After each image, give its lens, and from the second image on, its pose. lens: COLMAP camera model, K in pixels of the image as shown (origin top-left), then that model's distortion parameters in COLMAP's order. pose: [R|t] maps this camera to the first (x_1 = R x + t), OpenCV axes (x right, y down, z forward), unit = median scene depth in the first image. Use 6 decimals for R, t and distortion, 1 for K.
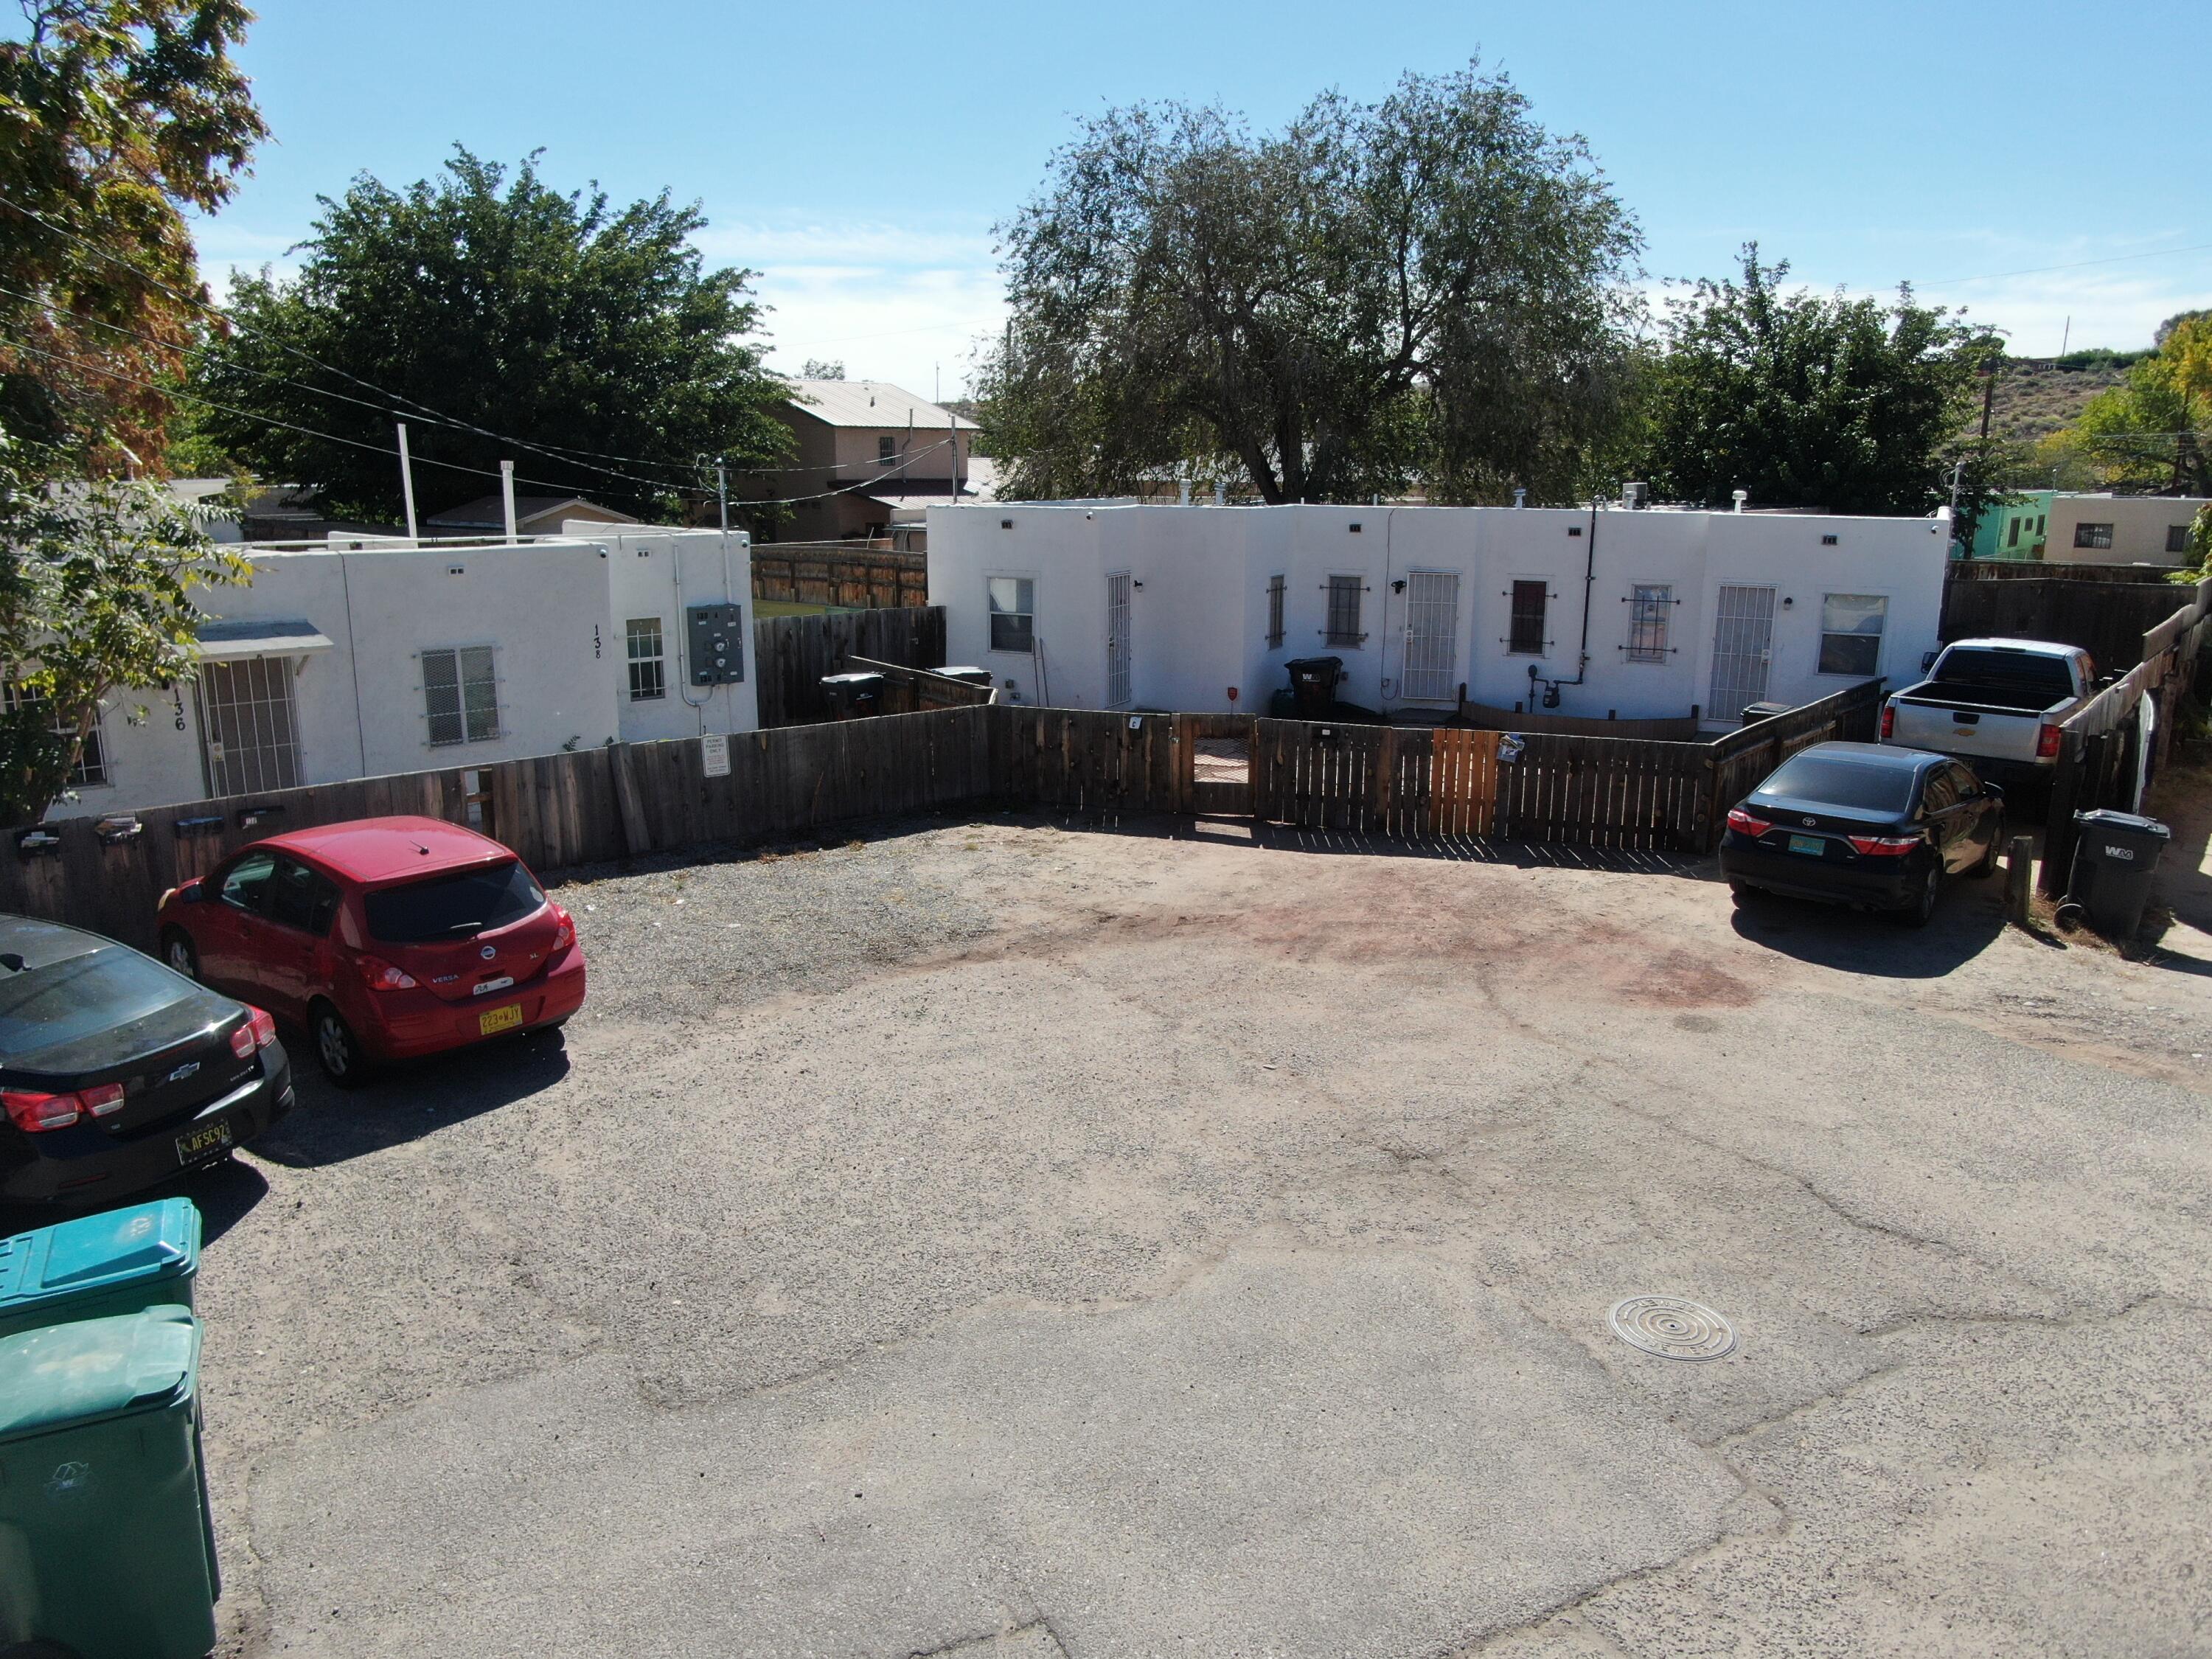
lens RADIAL K [[1602.3, 0, 1111.7], [0, 1602.3, 841.7], [0, 0, 1]] dist [-0.016341, 0.007402]
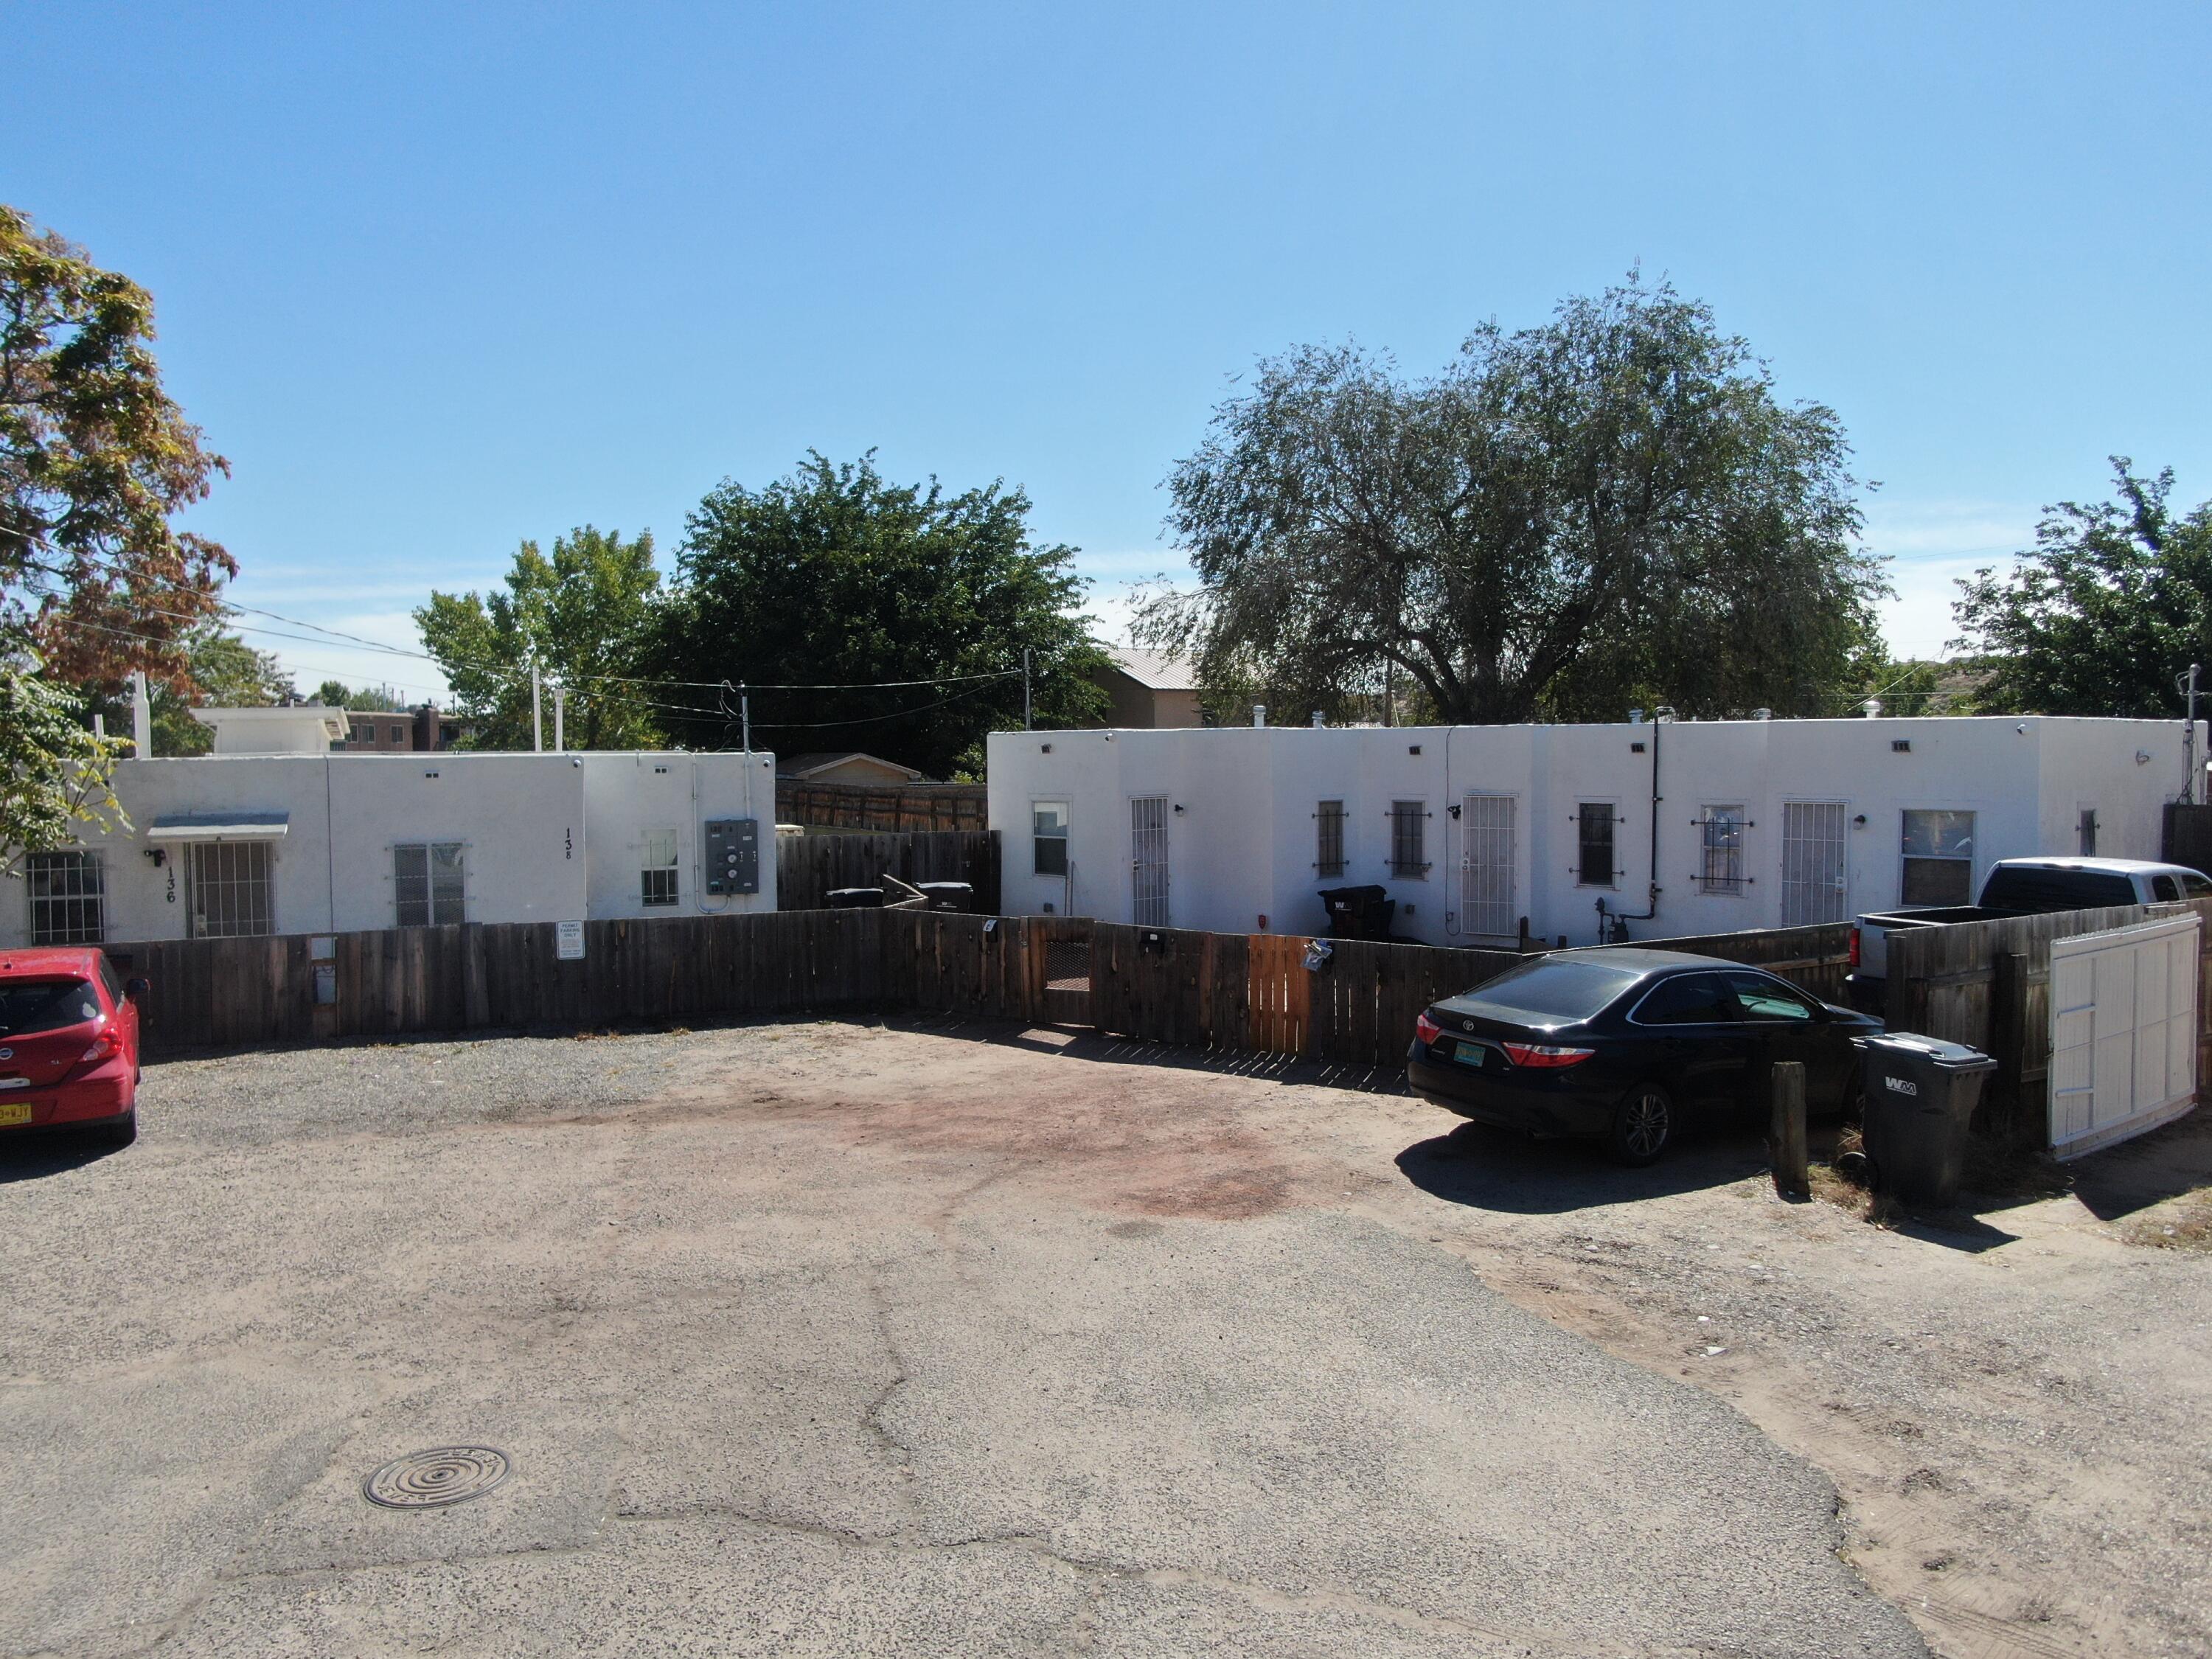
lens RADIAL K [[1635.3, 0, 1111.4], [0, 1635.3, 840.1], [0, 0, 1]] dist [-0.013426, 0.002618]
pose [[0.942869, 0.005535, -0.333117, 0.412819], [-0.064983, 0.983714, -0.167585, 0.035989], [0.326764, 0.179658, 0.927873, 0.094876]]
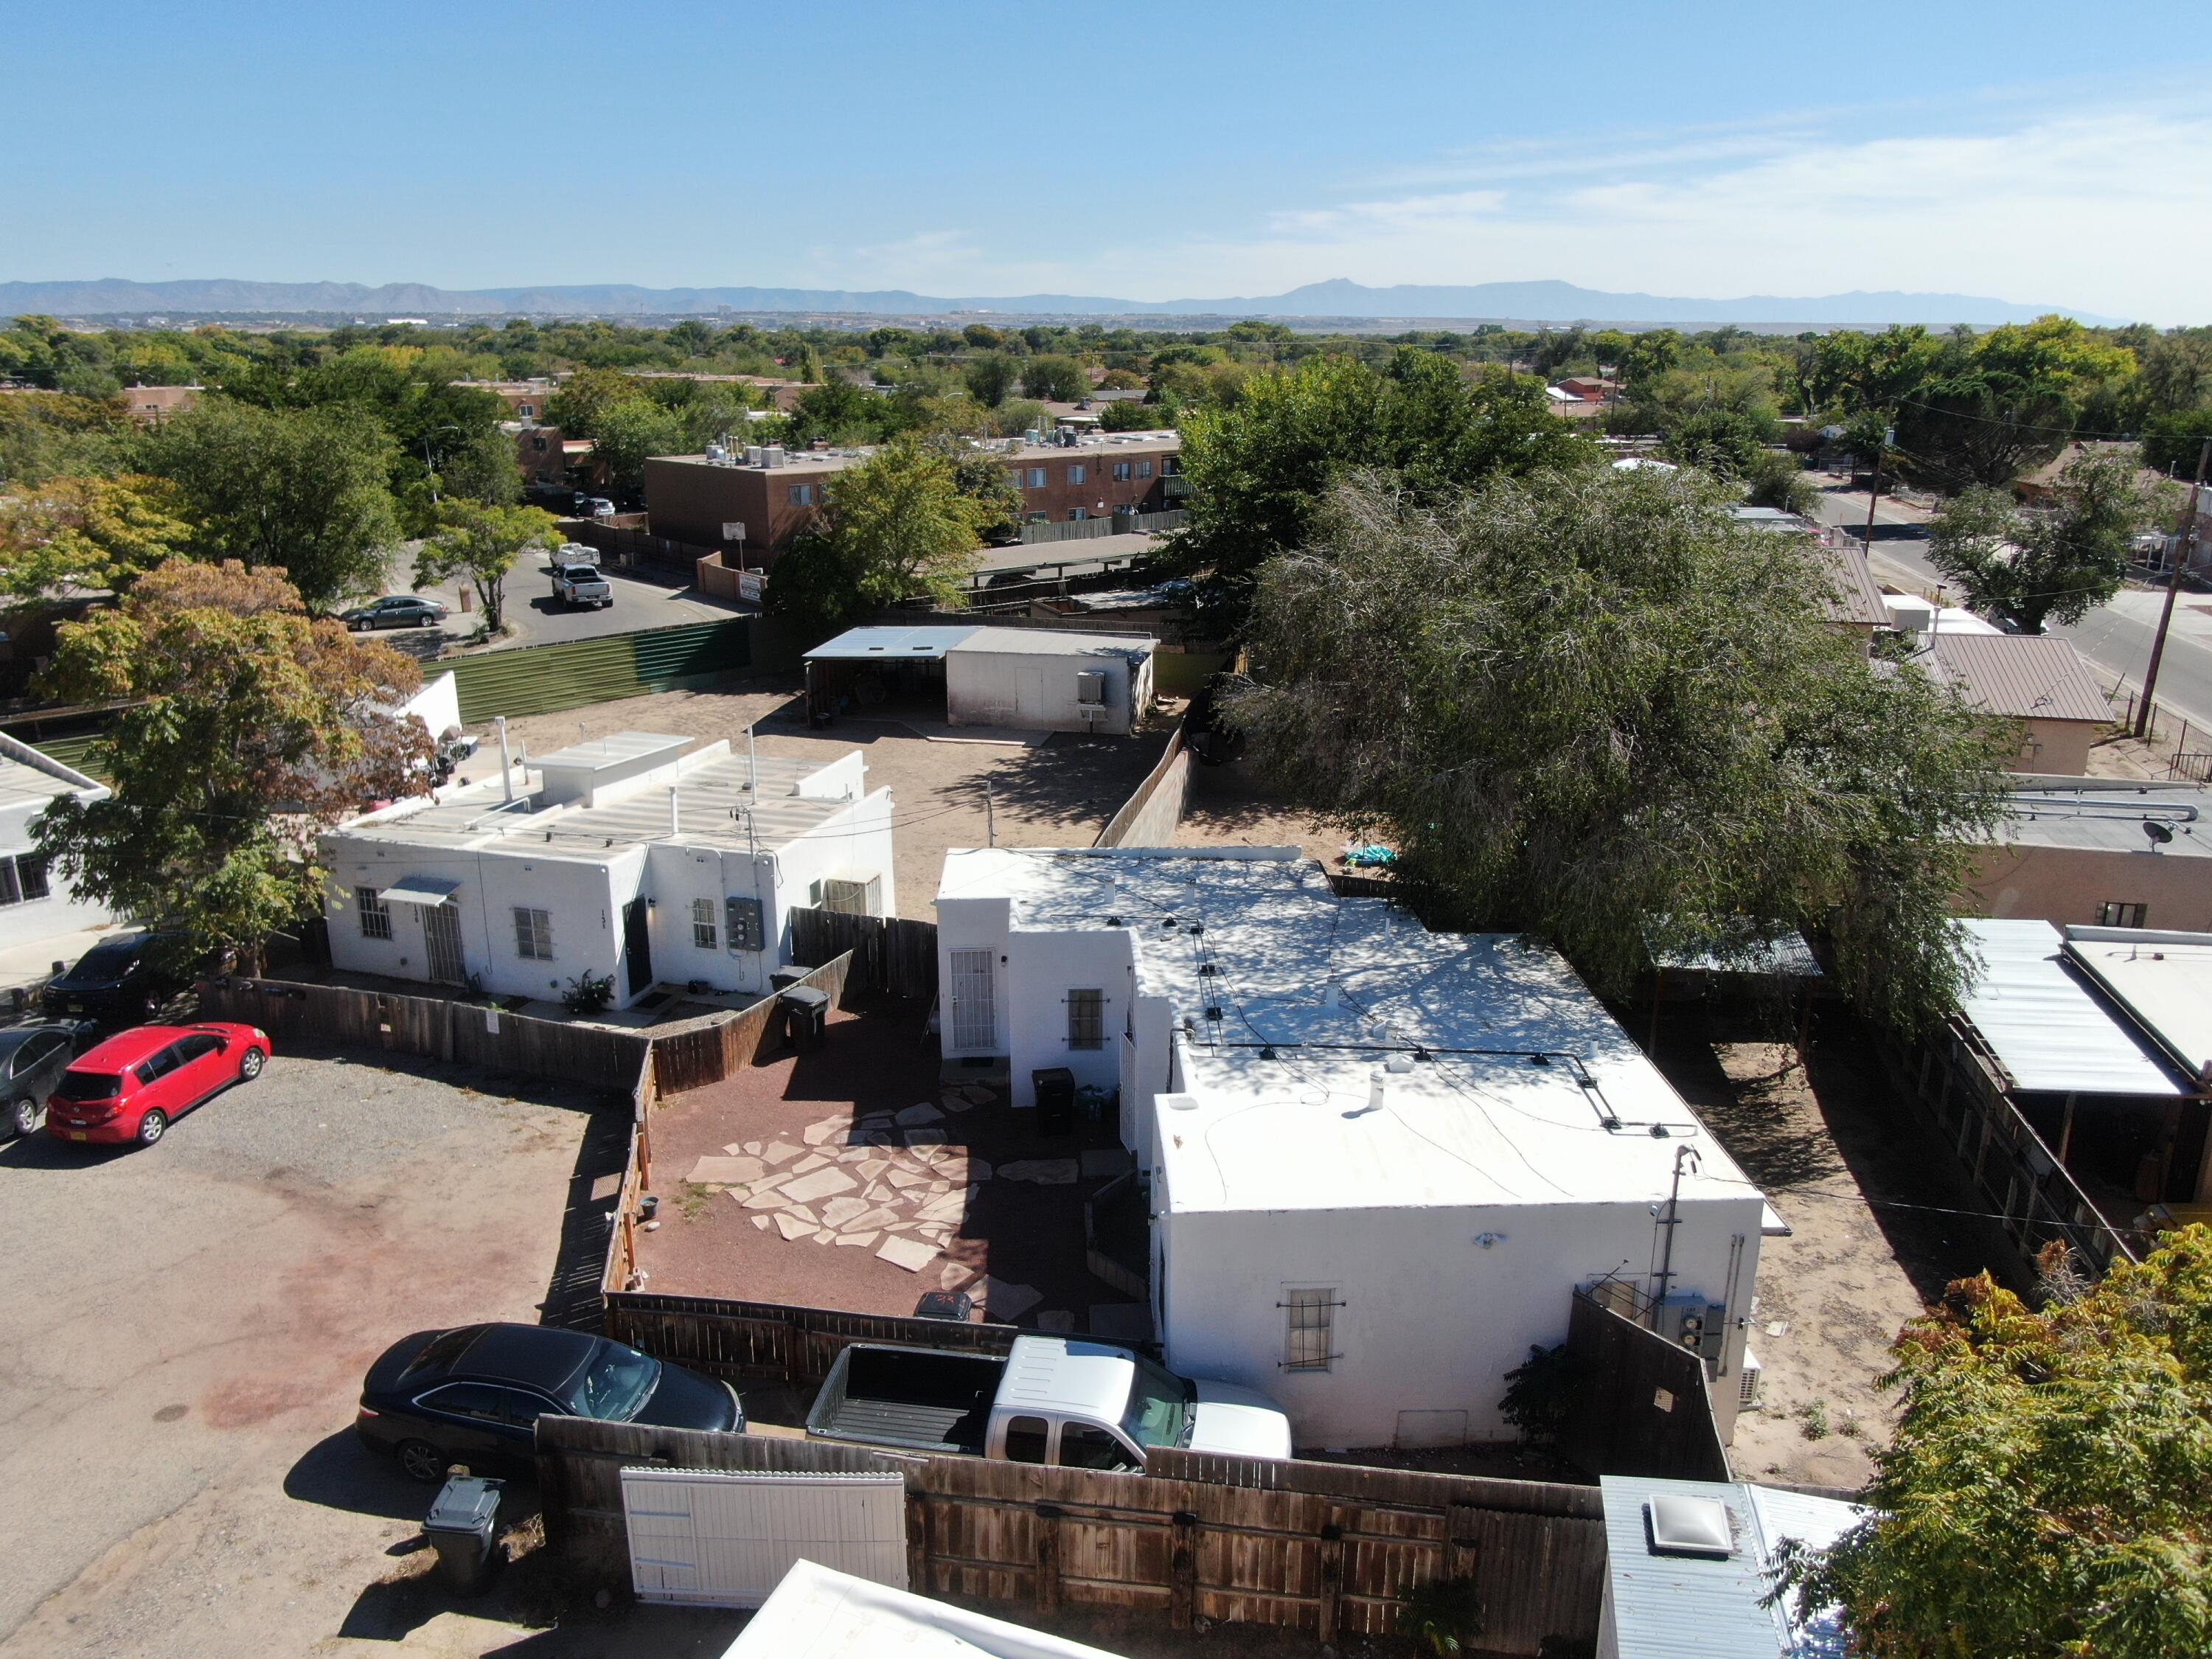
lens RADIAL K [[1642.9, 0, 1114.1], [0, 1642.9, 829.9], [0, 0, 1]] dist [-0.021401, 0.004628]
pose [[0.496069, 0.247167, -0.832361, 1.395753], [-0.199317, 0.965445, 0.167897, -0.633865], [0.845097, 0.082615, 0.528191, 0.564282]]
